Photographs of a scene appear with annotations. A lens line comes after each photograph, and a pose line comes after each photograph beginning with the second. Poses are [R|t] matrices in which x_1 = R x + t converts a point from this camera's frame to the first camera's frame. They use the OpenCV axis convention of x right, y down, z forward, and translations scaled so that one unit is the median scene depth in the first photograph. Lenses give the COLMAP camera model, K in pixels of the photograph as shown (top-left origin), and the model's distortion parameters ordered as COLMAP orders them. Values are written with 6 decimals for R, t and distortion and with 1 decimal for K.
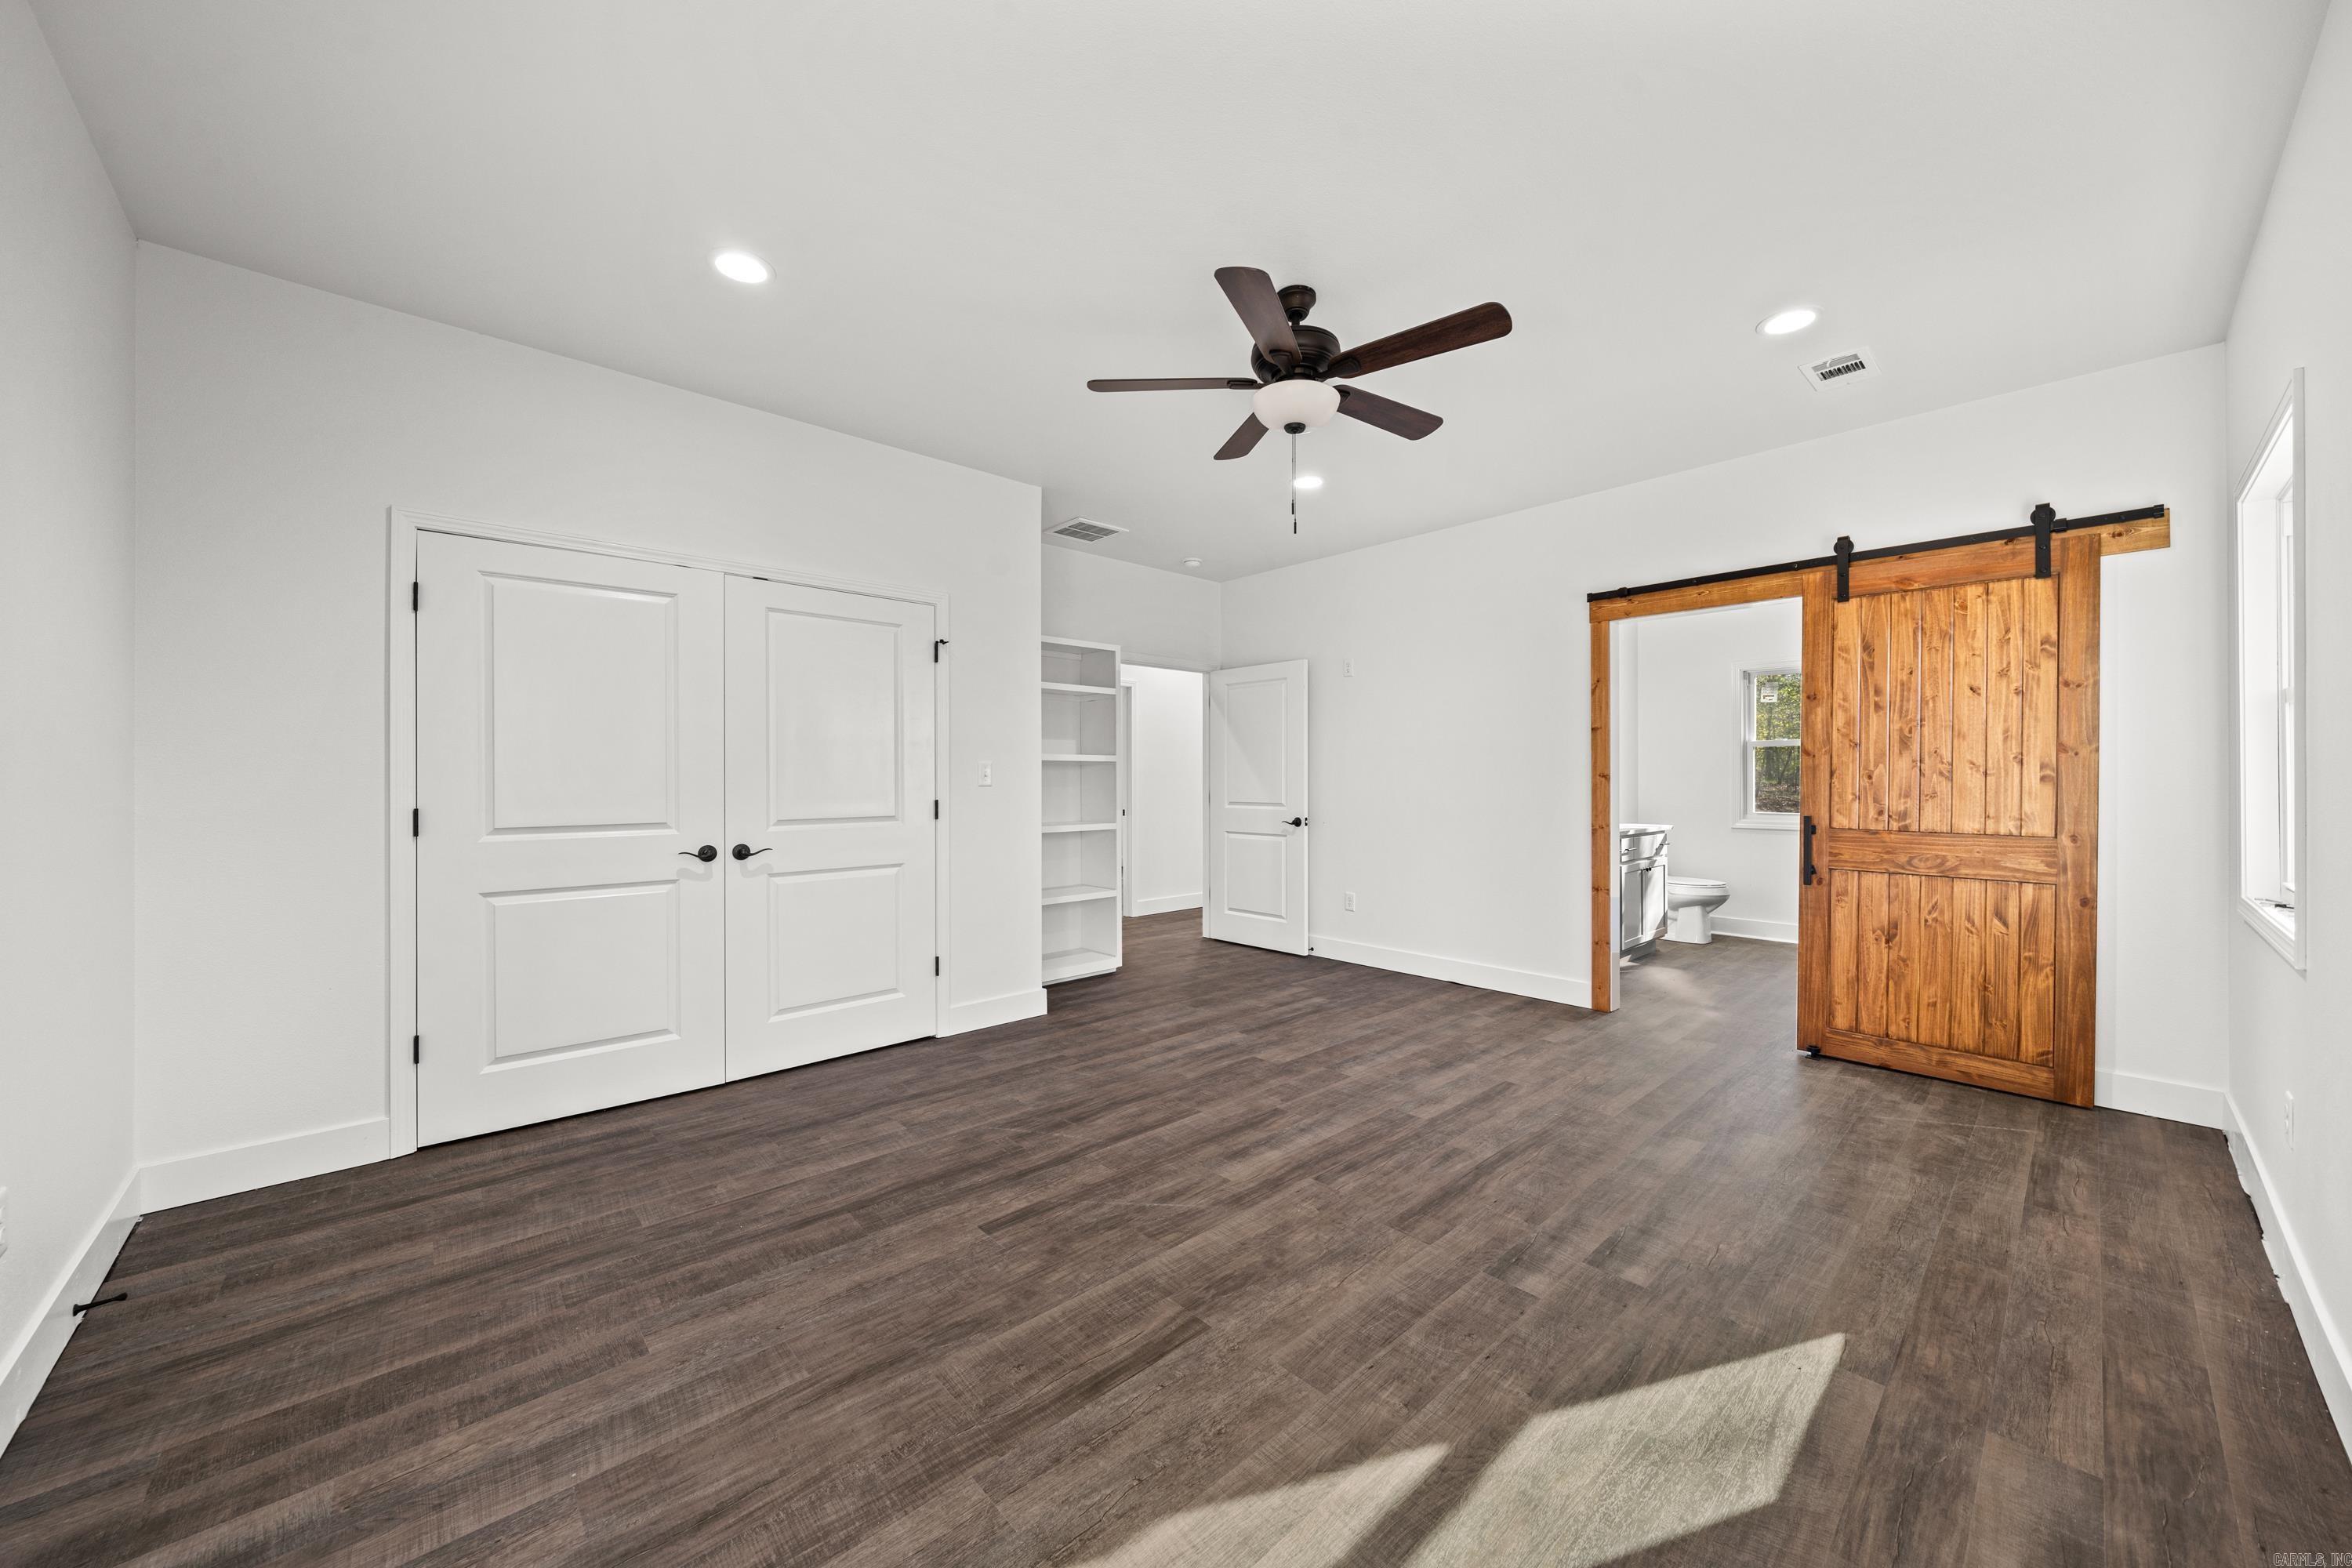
lens RADIAL K [[860.3, 0, 1187.2], [0, 860.3, 780.7], [0, 0, 1]] dist [-0.002729, -0.000245]
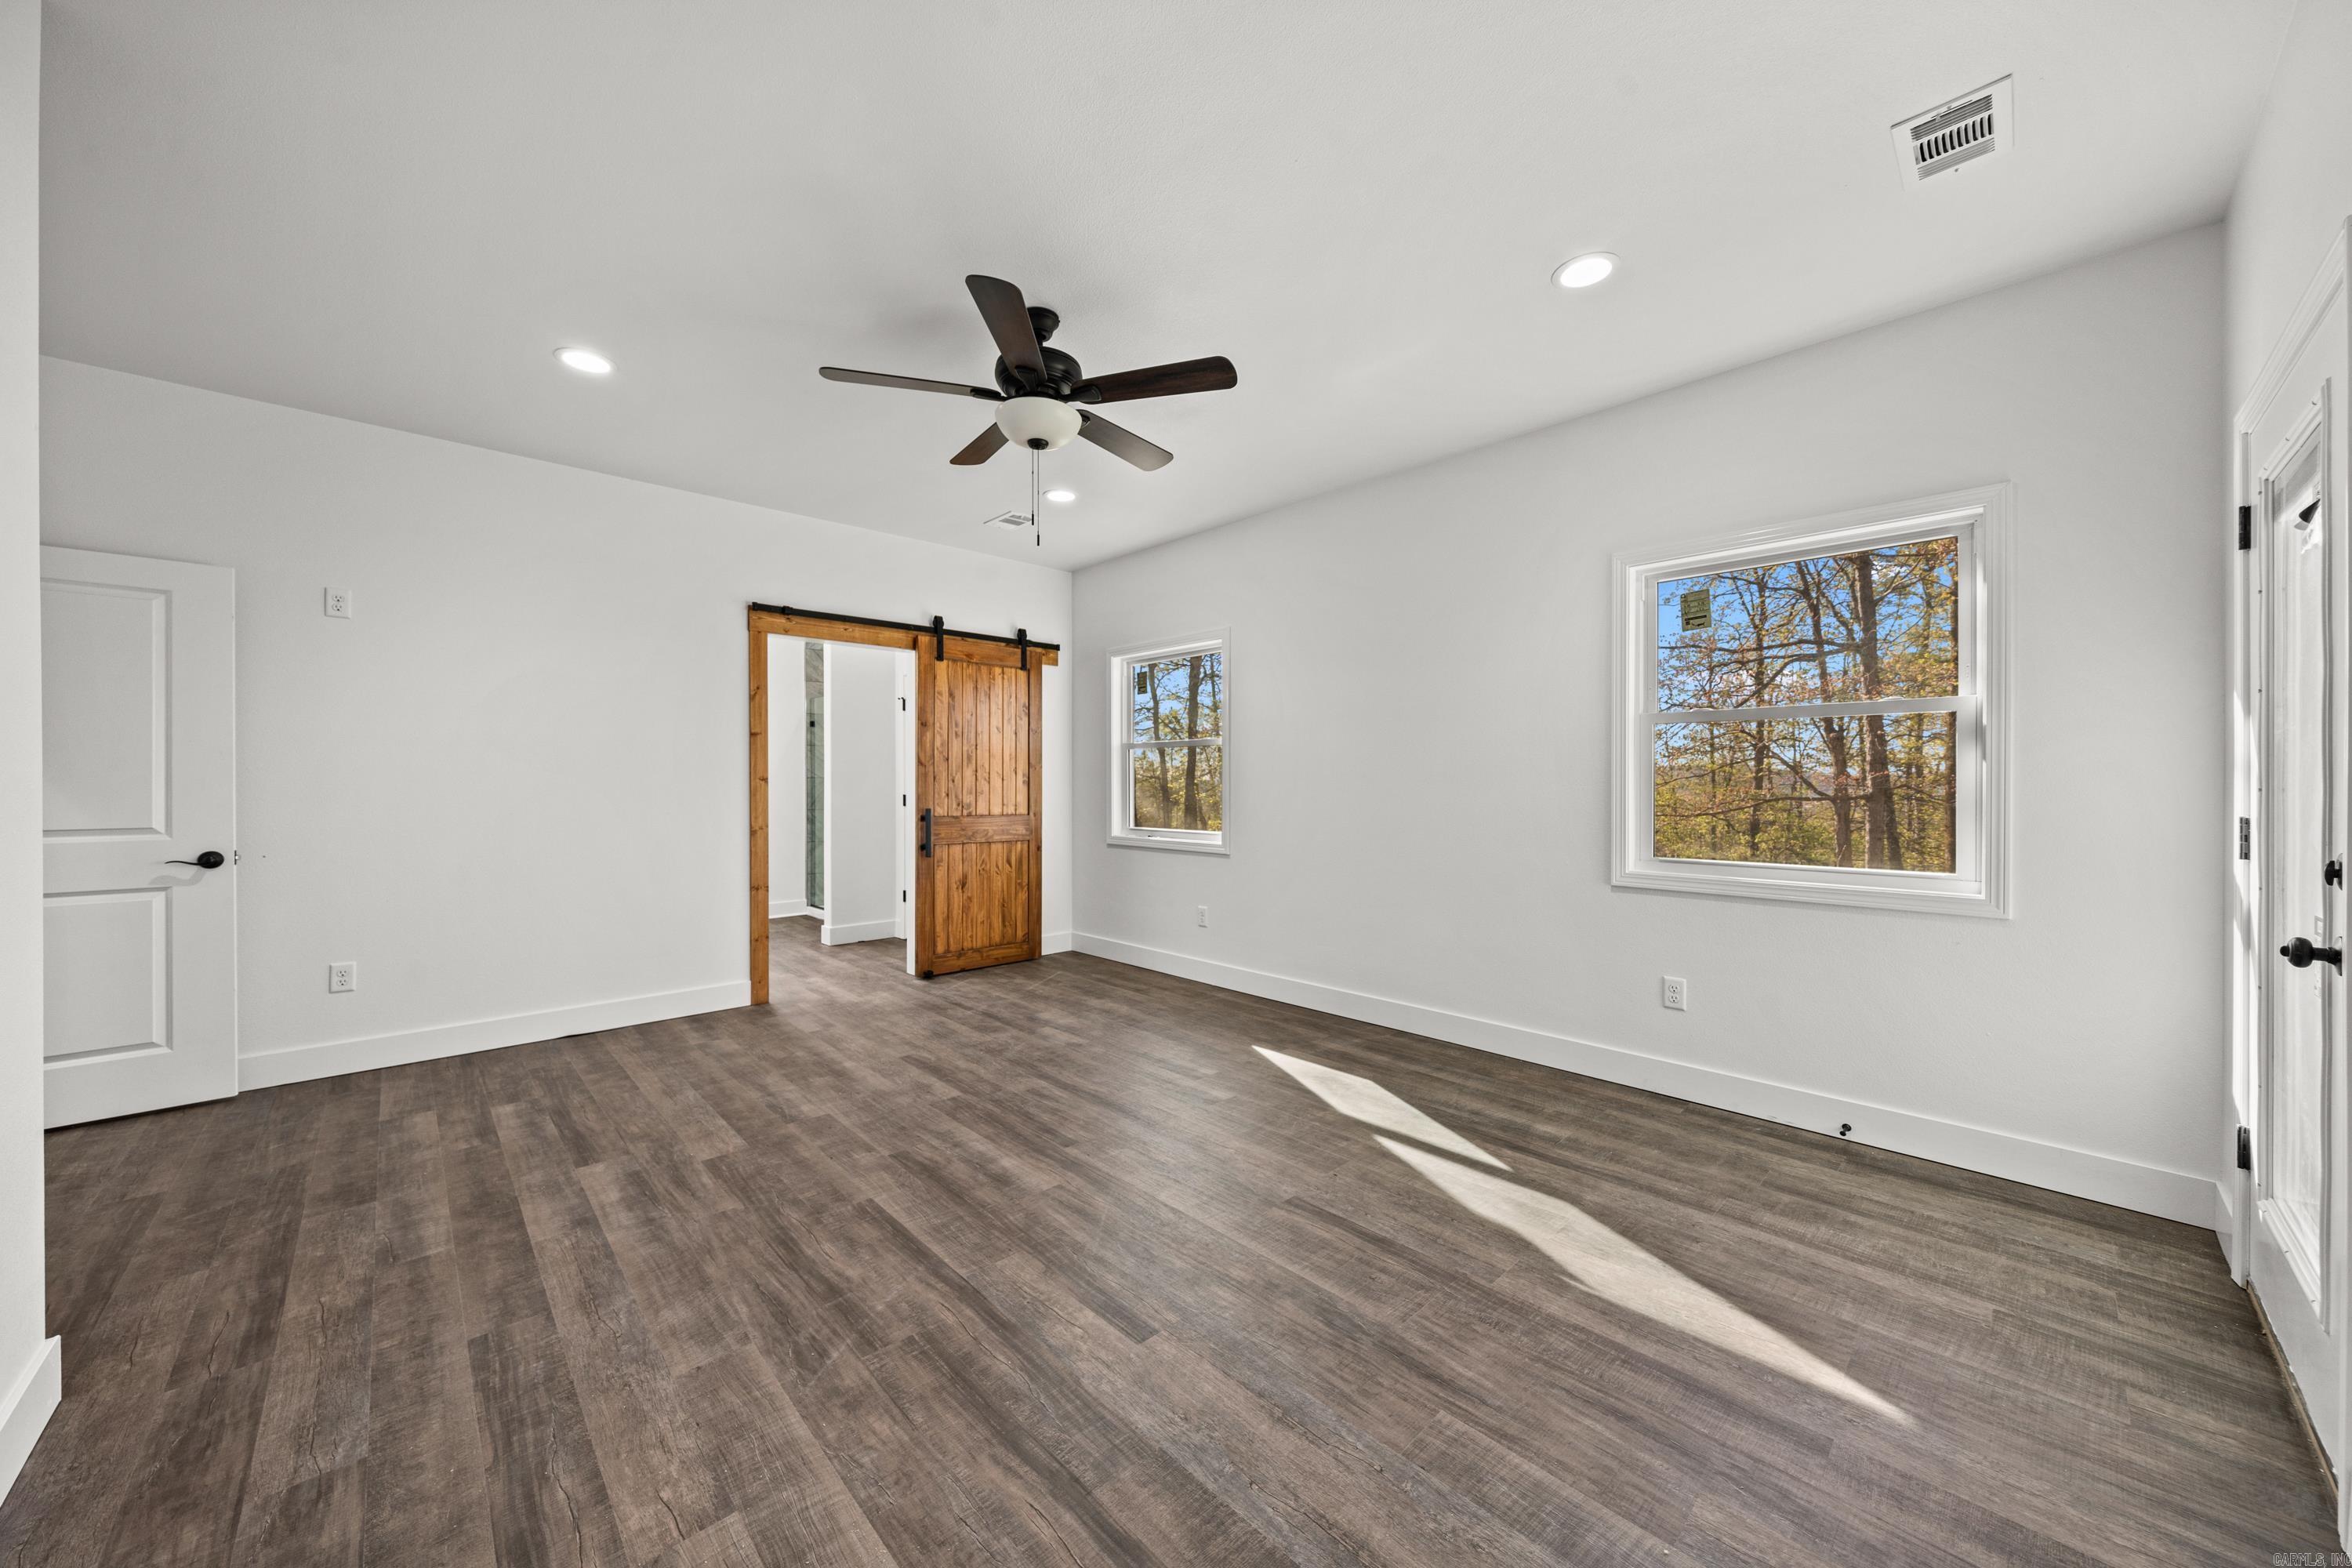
lens RADIAL K [[806.0, 0, 1186.4], [0, 806.0, 785.2], [0, 0, 1]] dist [-0.004776, -0.000327]
pose [[-0.009794, -0.002580, 0.999949, -0.665841], [0.001669, 0.999995, 0.002597, -0.000127], [-0.999951, 0.001694, -0.009789, 0.649219]]
